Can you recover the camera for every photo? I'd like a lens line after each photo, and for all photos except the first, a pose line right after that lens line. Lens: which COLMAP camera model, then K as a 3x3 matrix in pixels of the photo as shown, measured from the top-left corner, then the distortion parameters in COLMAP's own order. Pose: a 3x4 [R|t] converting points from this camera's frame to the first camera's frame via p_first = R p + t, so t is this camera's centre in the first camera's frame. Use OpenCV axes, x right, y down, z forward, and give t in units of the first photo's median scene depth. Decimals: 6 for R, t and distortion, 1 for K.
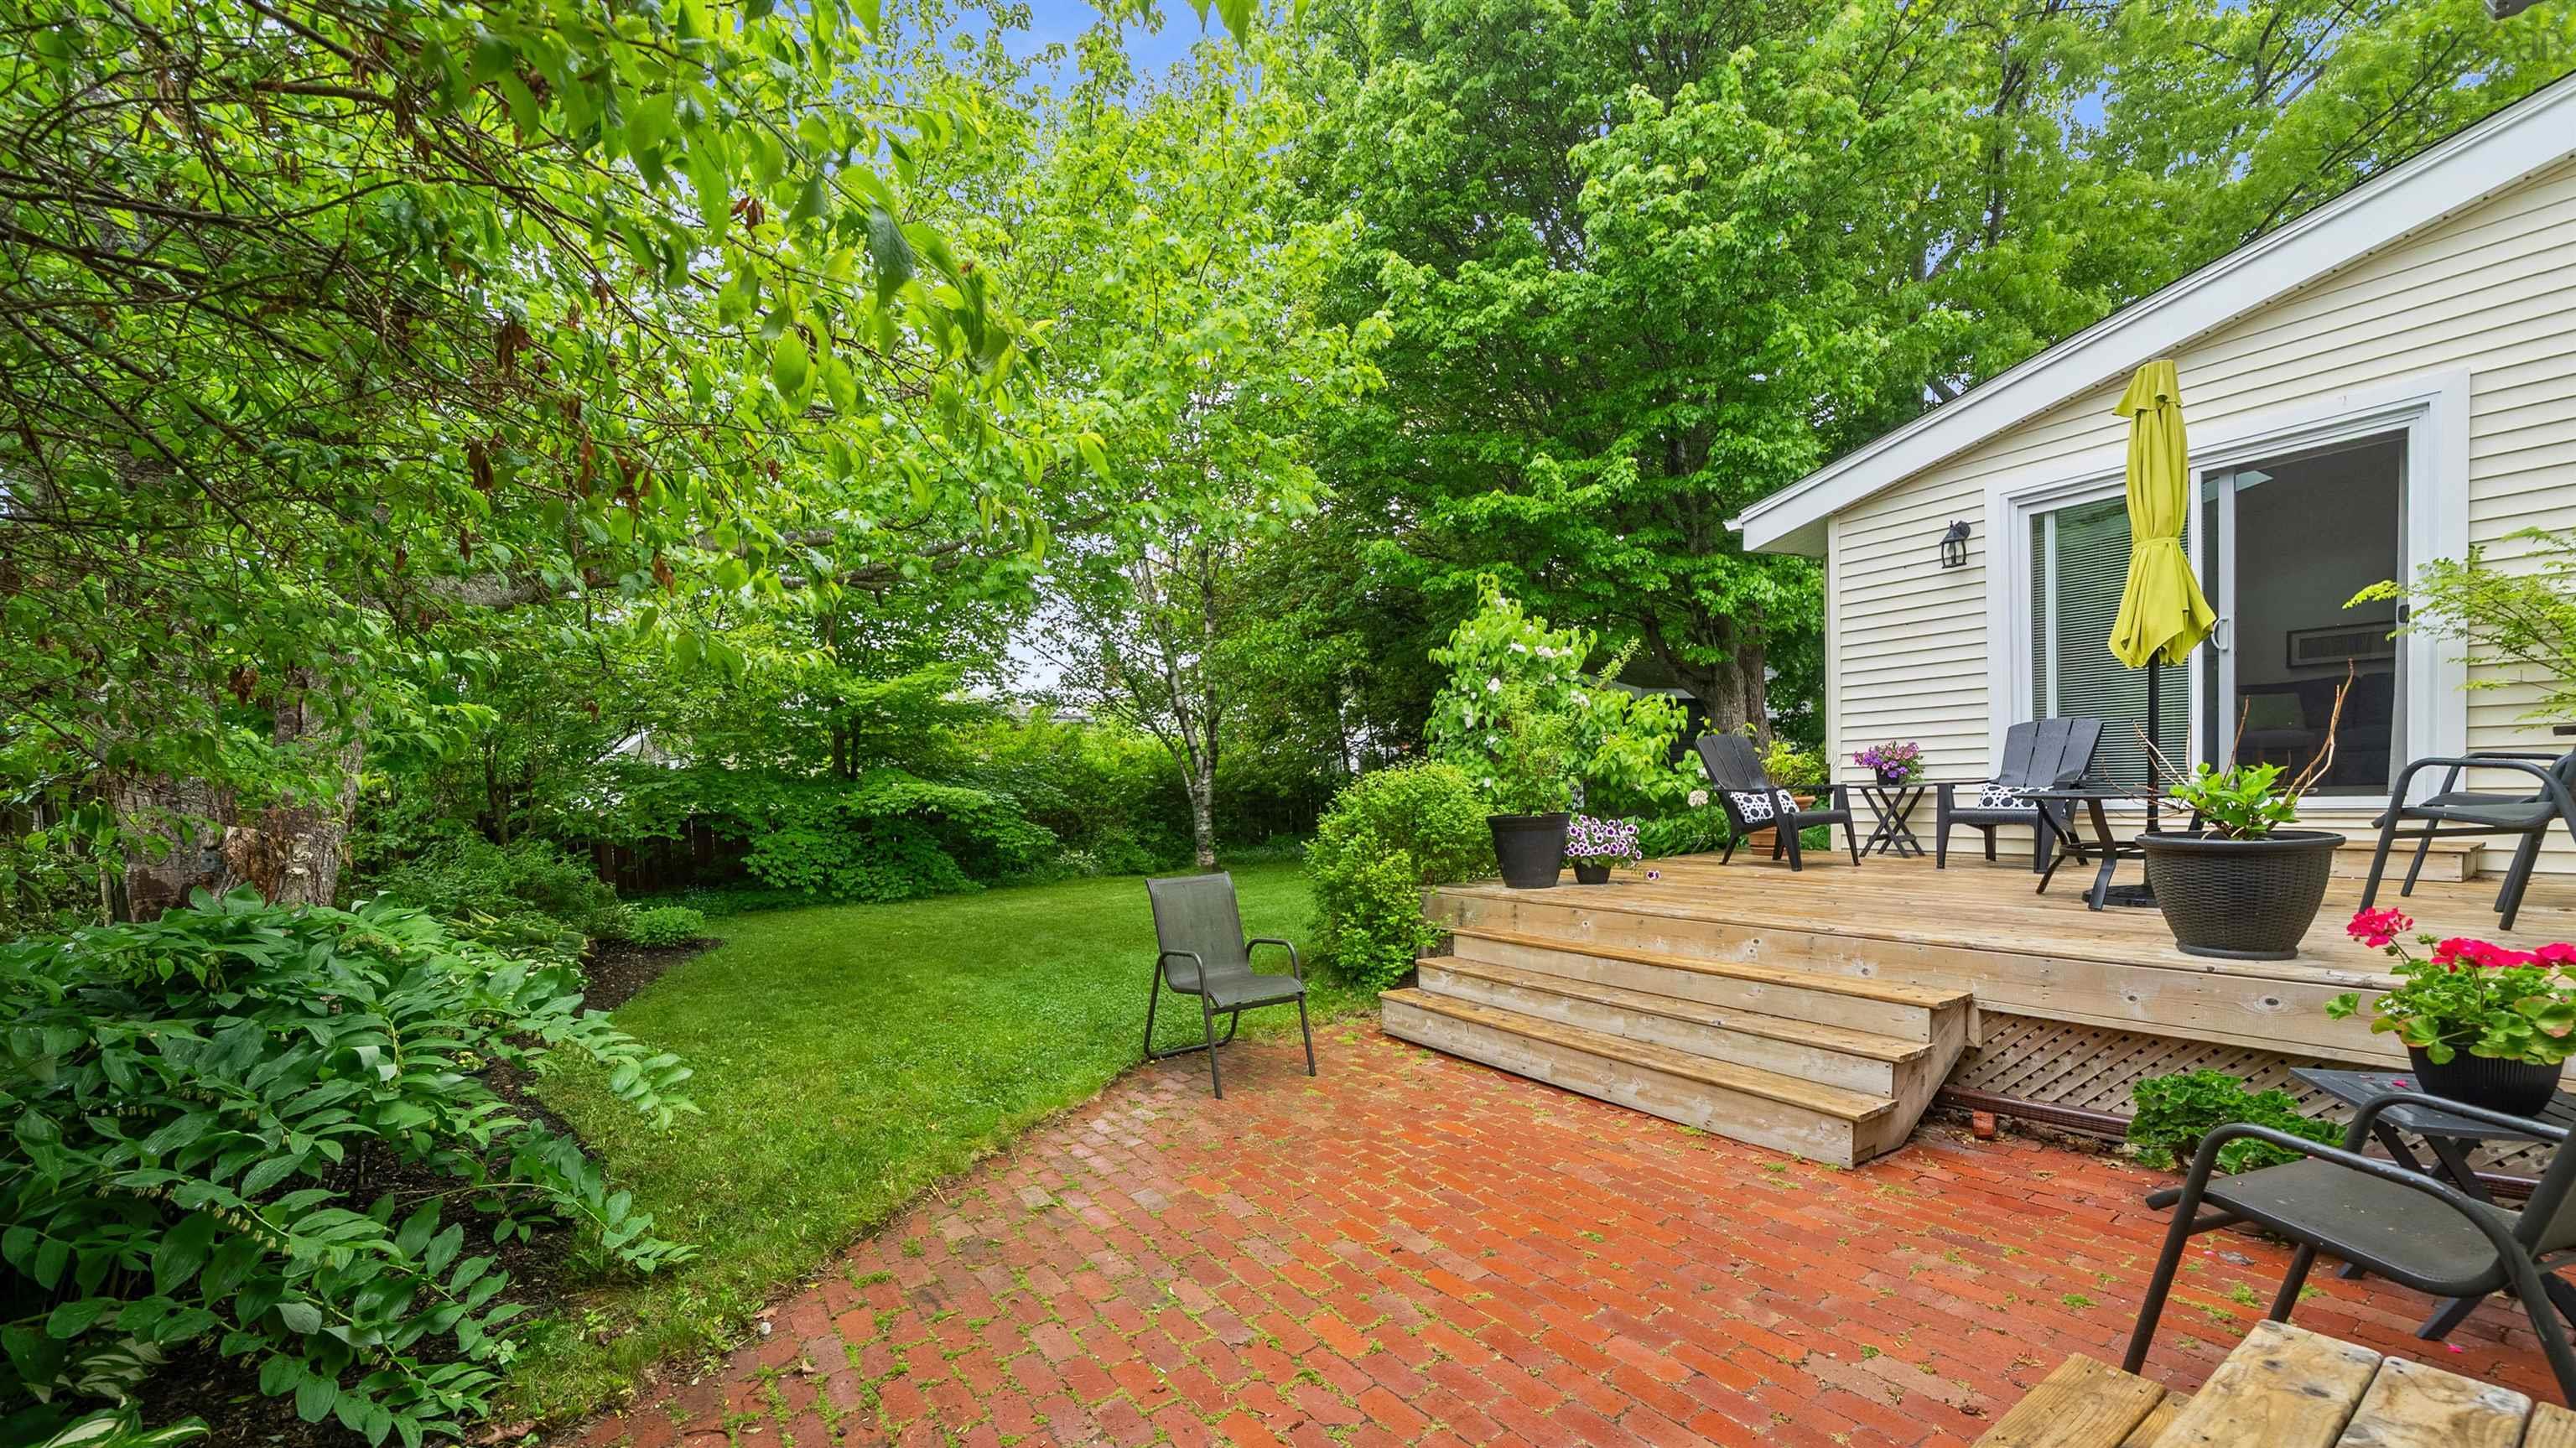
lens RADIAL K [[964.7, 0, 1263.2], [0, 964.7, 823.2], [0, 0, 1]] dist [-0.001365, -0.000132]
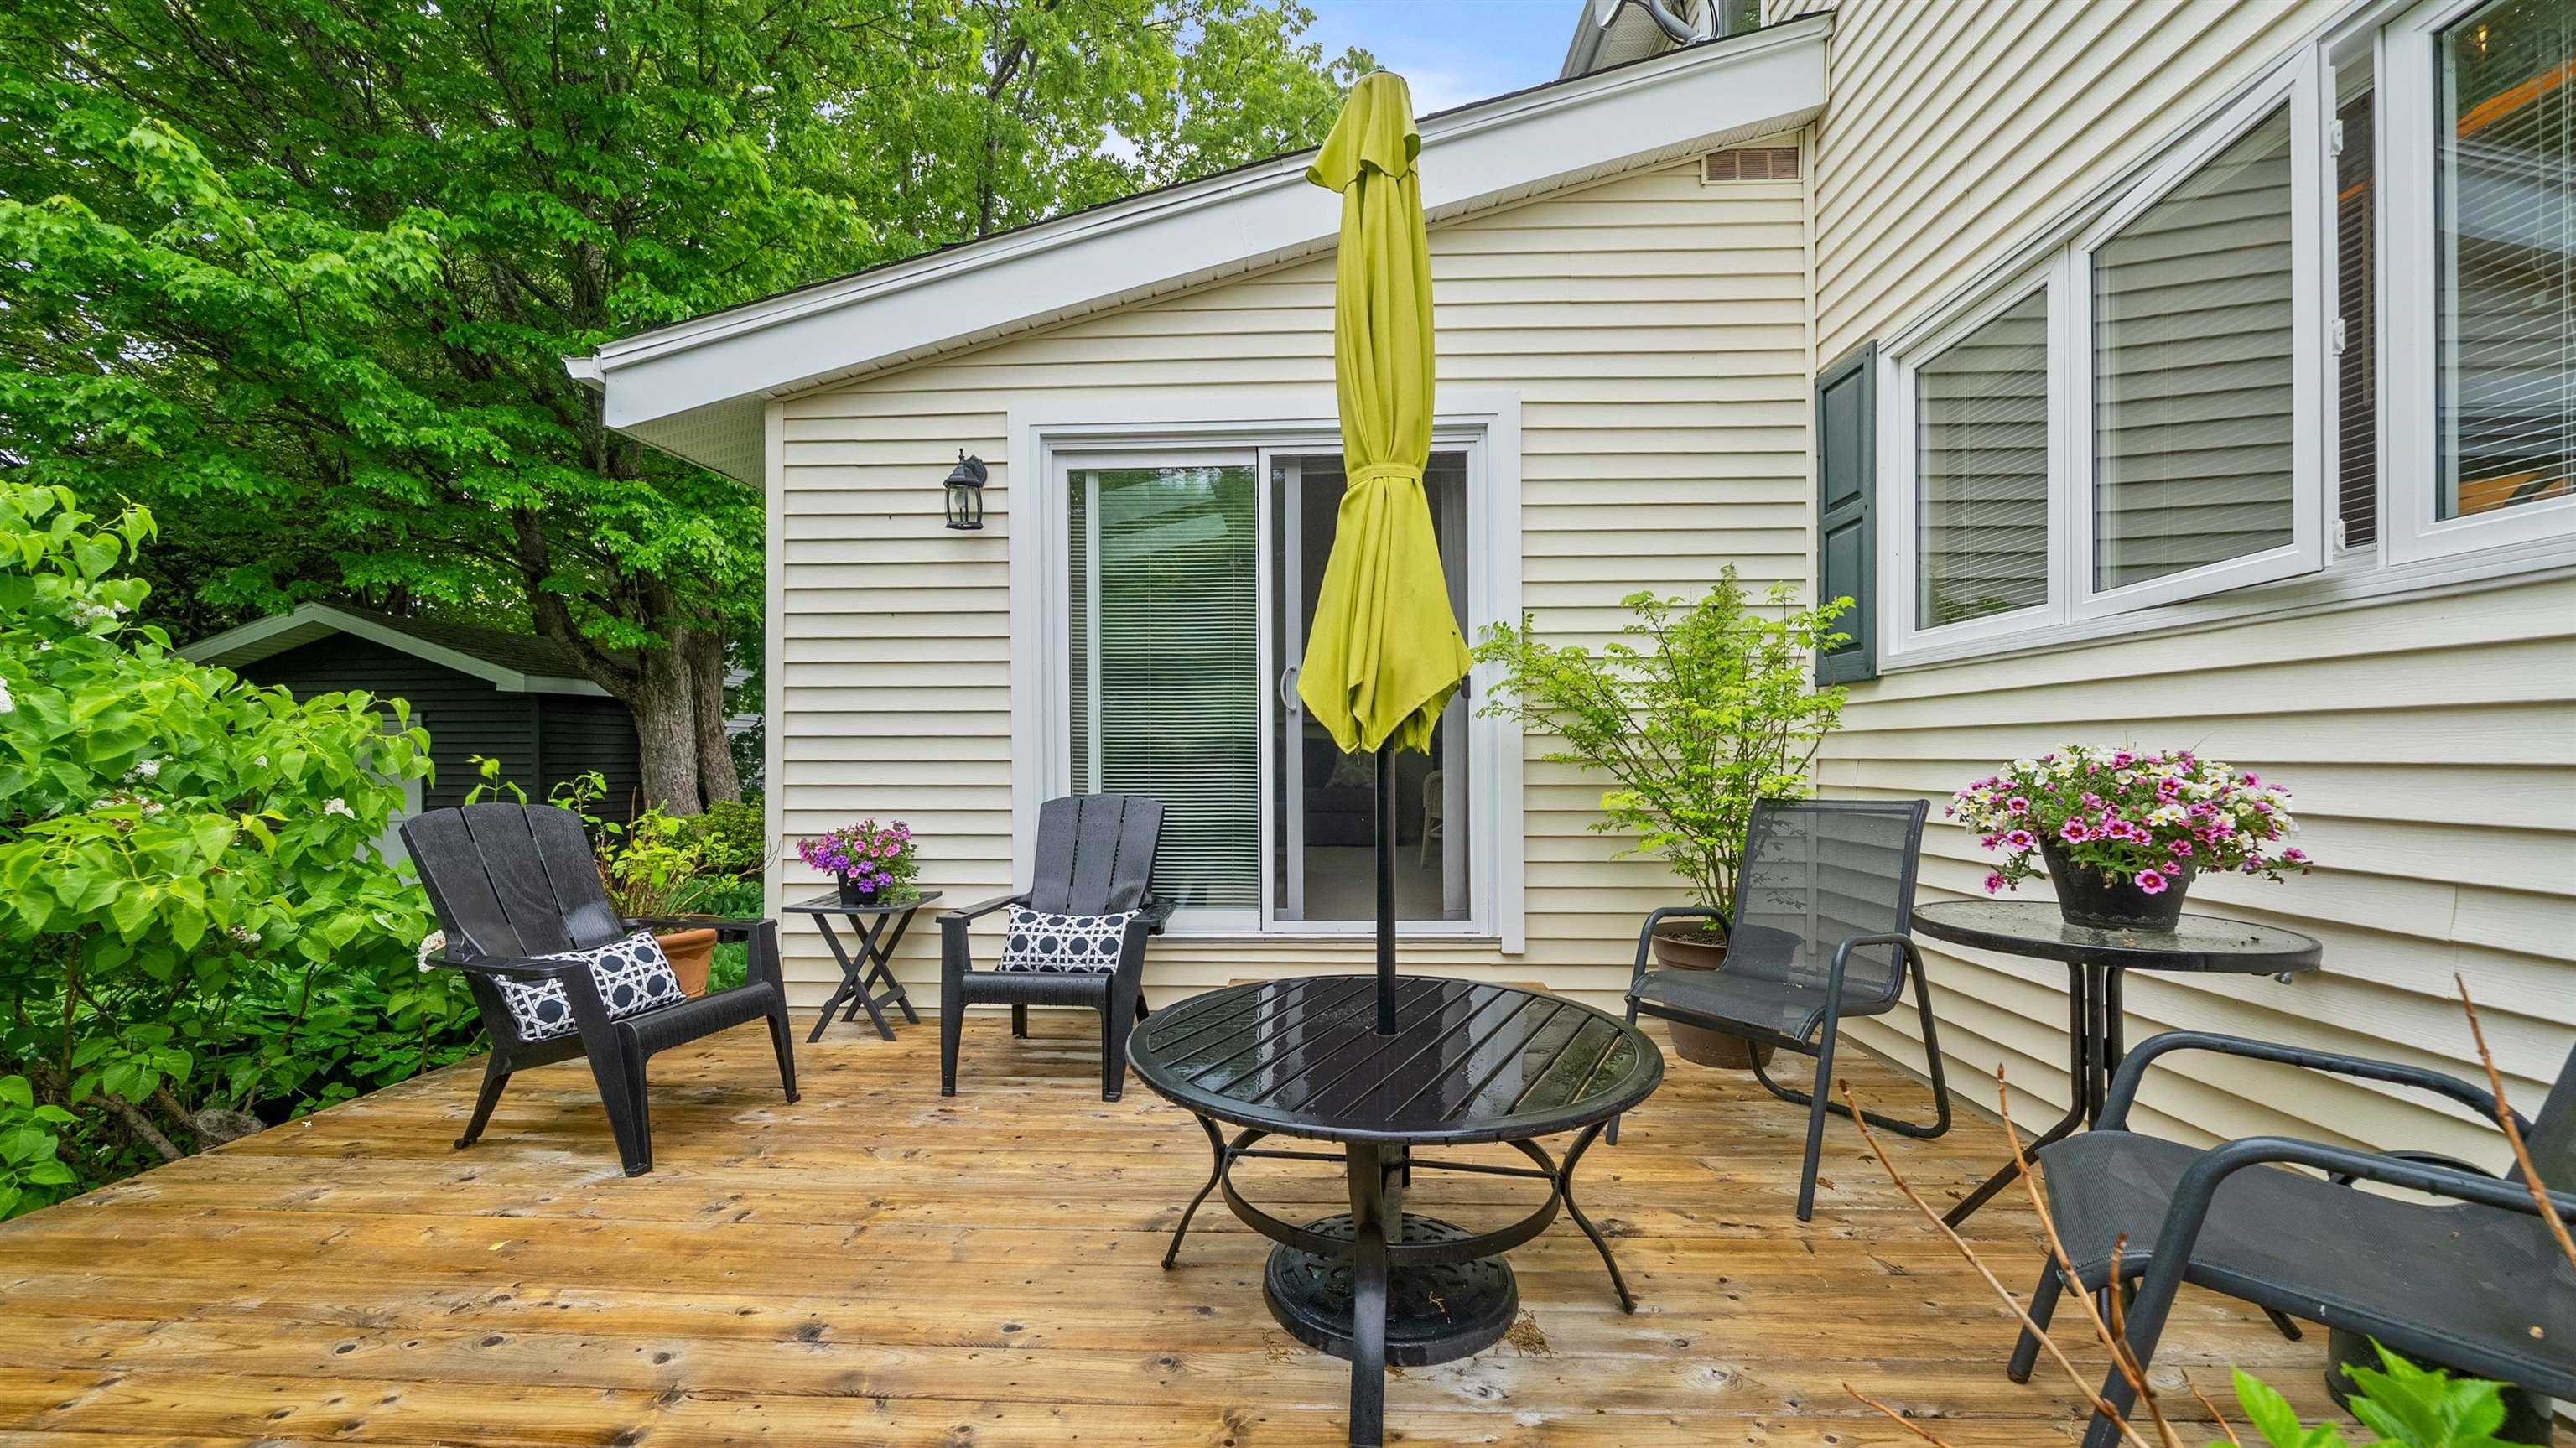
lens RADIAL K [[946.9, 0, 1265.9], [0, 946.9, 759.4], [0, 0, 1]] dist [-0.002104, -0.000217]
pose [[0.576796, 0.035532, 0.816115, 0.186252], [0.014509, 0.998450, -0.053725, -0.047704], [-0.816759, 0.042829, 0.575387, 0.273575]]
